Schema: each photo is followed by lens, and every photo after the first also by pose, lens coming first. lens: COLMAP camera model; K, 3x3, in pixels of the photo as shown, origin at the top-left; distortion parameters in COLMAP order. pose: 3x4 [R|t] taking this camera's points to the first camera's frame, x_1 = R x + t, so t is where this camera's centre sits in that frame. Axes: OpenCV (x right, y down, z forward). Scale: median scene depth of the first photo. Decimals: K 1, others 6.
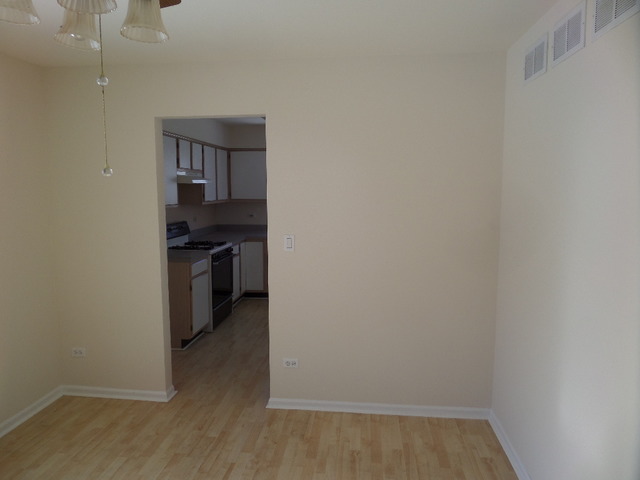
lens RADIAL K [[460.5, 0, 320.0], [0, 460.5, 240.0], [0, 0, 1]] dist [-0.002833, -0.000212]
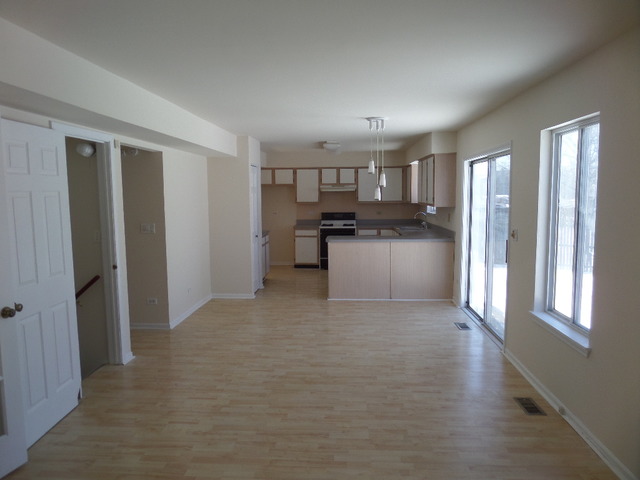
lens RADIAL K [[460.5, 0, 320.0], [0, 460.5, 240.0], [0, 0, 1]] dist [-0.002833, -0.000212]
pose [[0.024821, 0.095370, -0.995132, 1.654292], [-0.105393, 0.990141, 0.092263, -0.095961], [0.994121, 0.102590, 0.034627, 0.925142]]
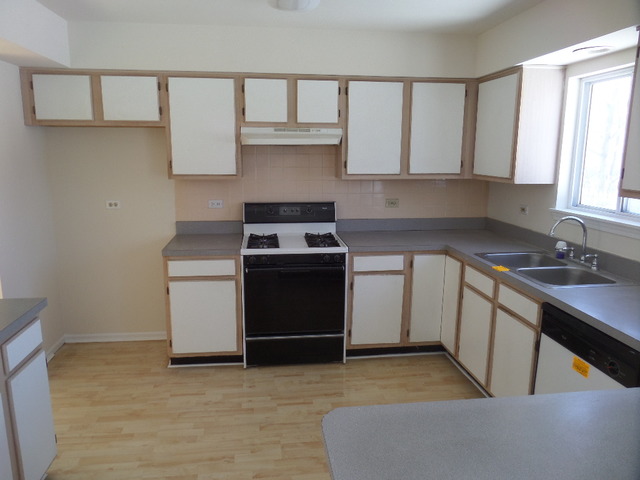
lens RADIAL K [[460.5, 0, 320.0], [0, 460.5, 240.0], [0, 0, 1]] dist [-0.002833, -0.000212]
pose [[0.219256, 0.190051, -0.956978, 0.401193], [-0.117665, 0.978837, 0.167433, -0.109597], [0.968546, 0.075893, 0.236979, 0.935153]]
